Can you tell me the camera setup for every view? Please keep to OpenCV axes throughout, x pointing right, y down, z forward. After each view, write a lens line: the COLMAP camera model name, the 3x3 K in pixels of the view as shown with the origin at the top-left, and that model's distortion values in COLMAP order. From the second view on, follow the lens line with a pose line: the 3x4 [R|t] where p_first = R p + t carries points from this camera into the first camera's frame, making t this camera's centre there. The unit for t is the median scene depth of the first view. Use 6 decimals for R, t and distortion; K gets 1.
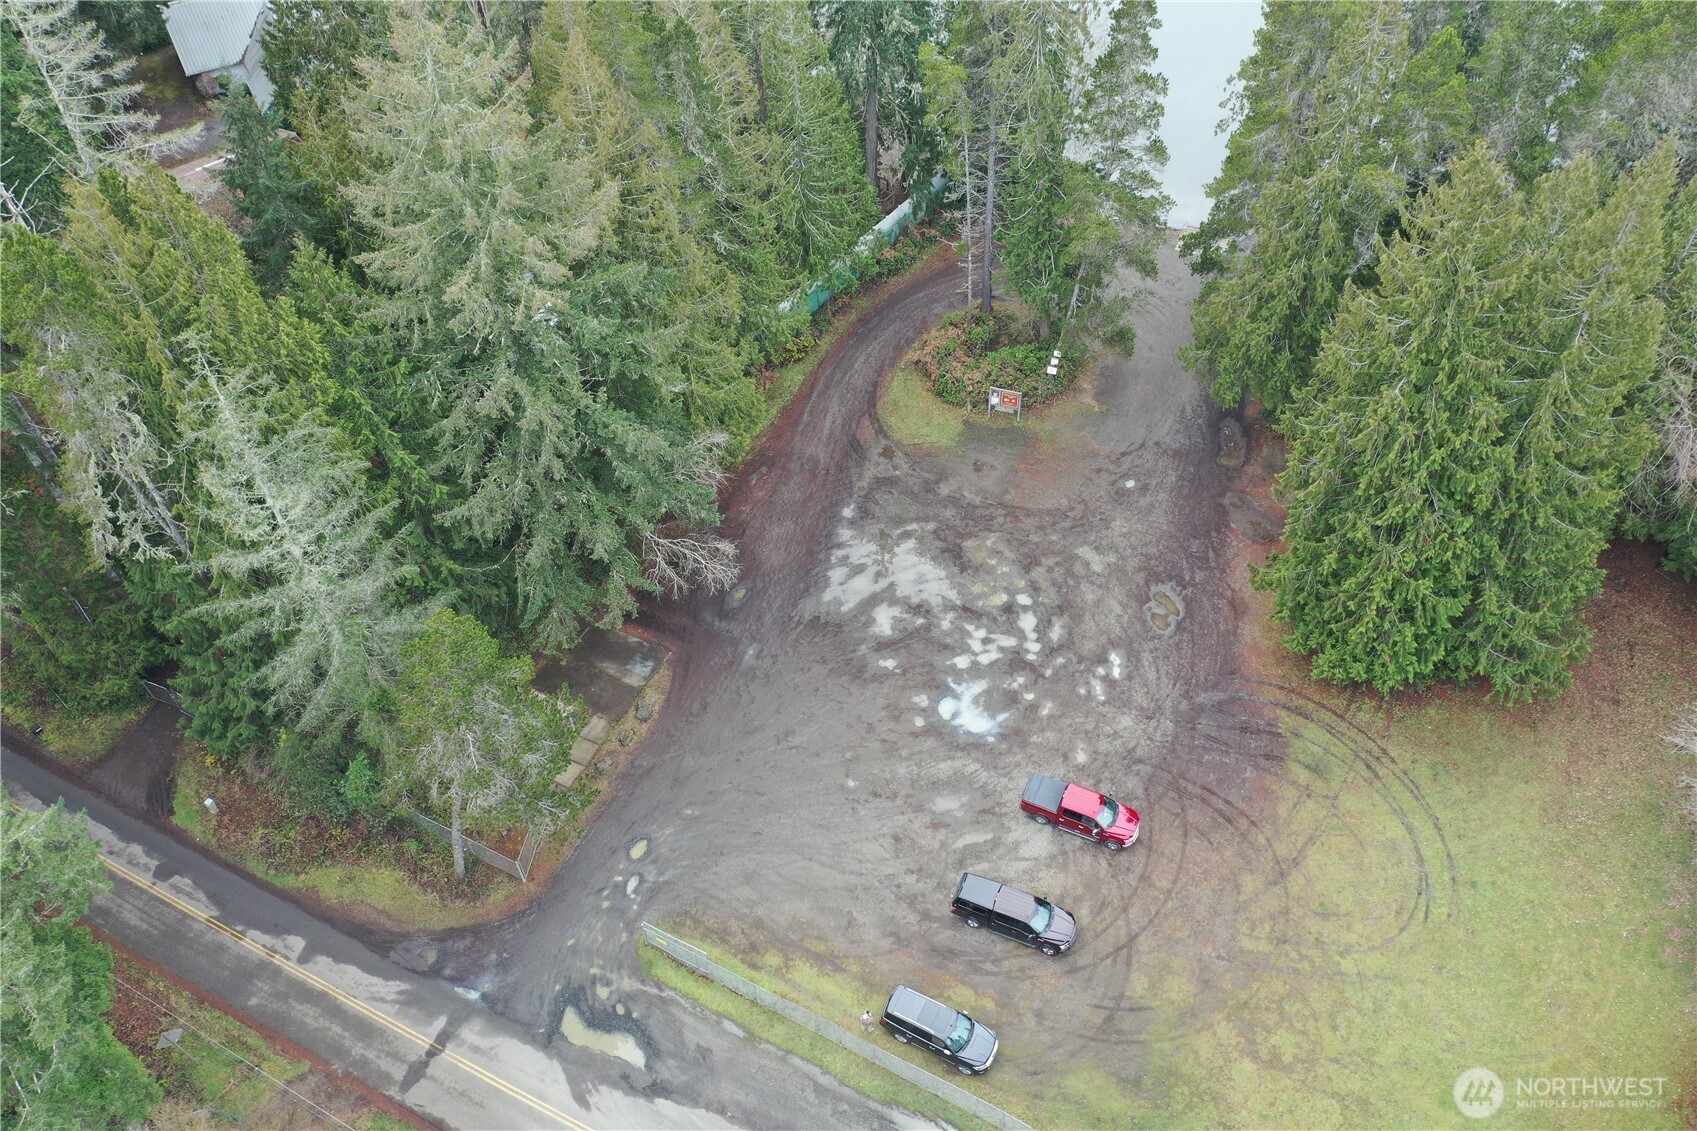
lens RADIAL K [[1339.9, 0, 844.2], [0, 1339.9, 564.4], [0, 0, 1]] dist [0.002857, 0.002368]
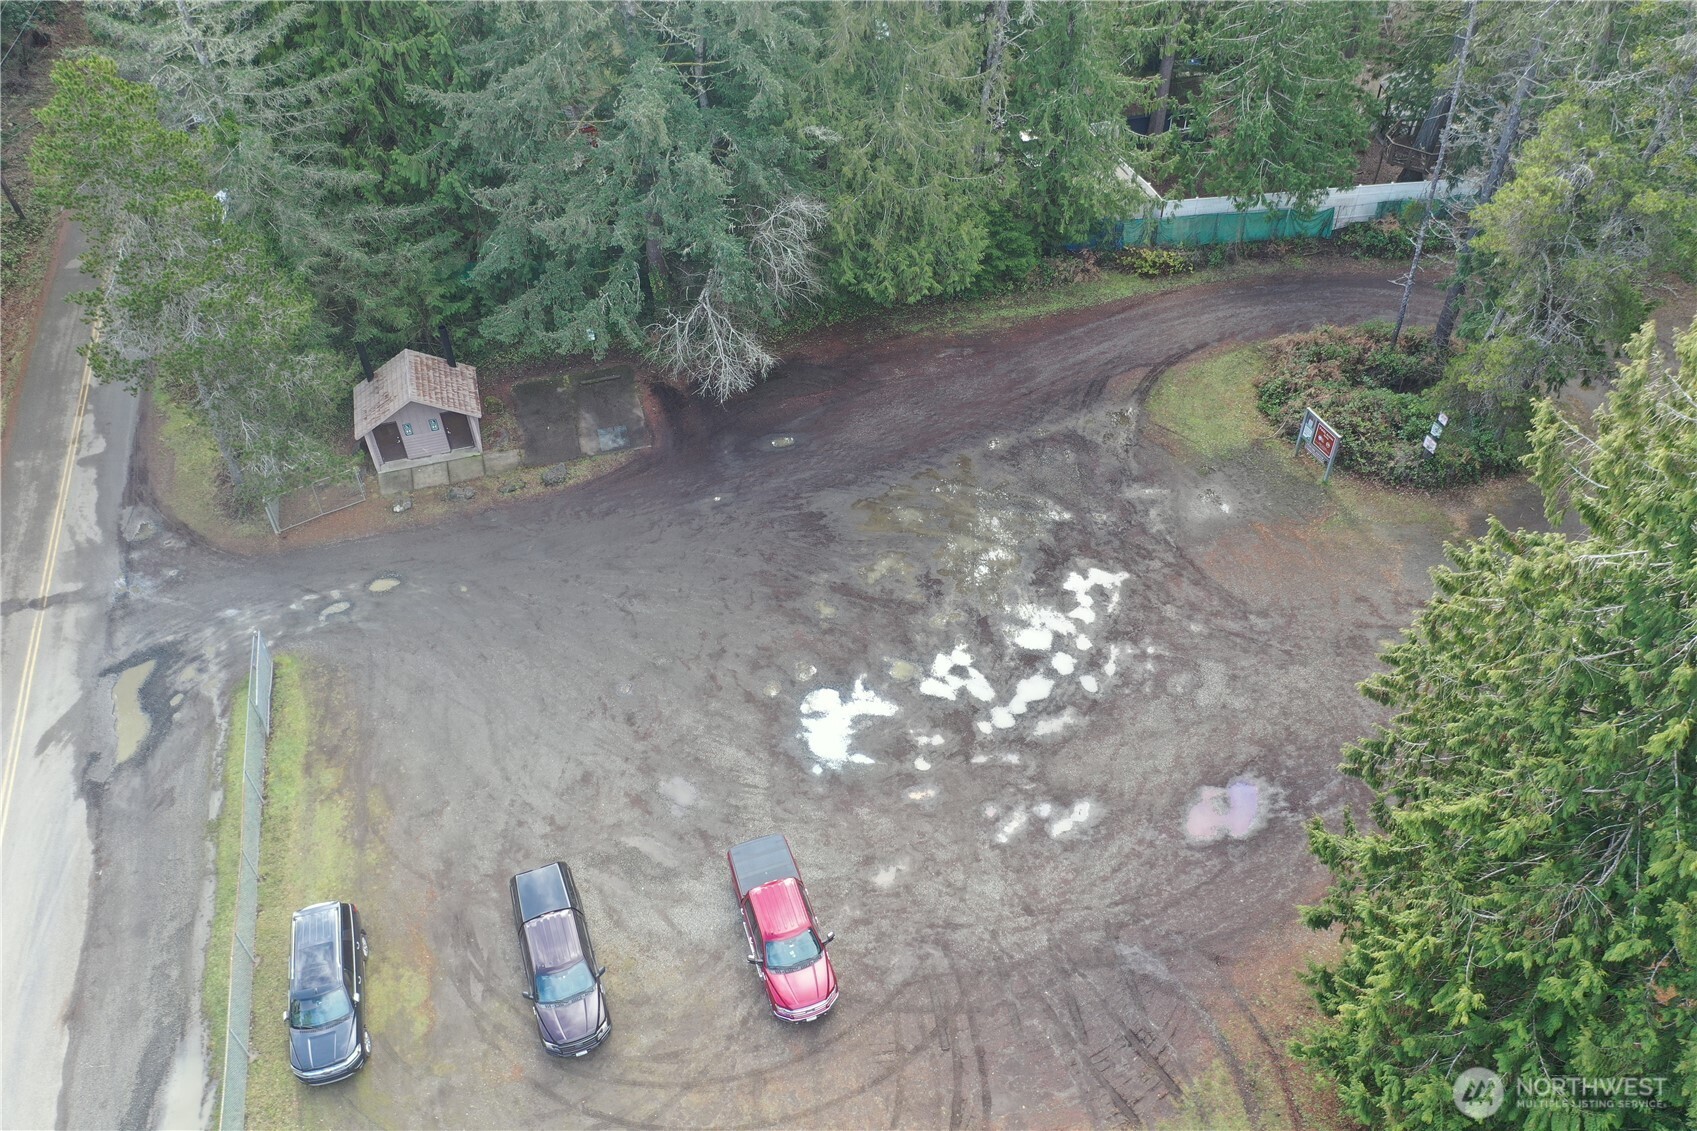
lens RADIAL K [[1339.9, 0, 844.2], [0, 1339.9, 564.4], [0, 0, 1]] dist [0.002857, 0.002368]
pose [[0.678309, 0.532794, -0.505991, 0.372313], [-0.545739, 0.826414, 0.138597, -0.044977], [0.492002, 0.182127, 0.851331, 0.420996]]
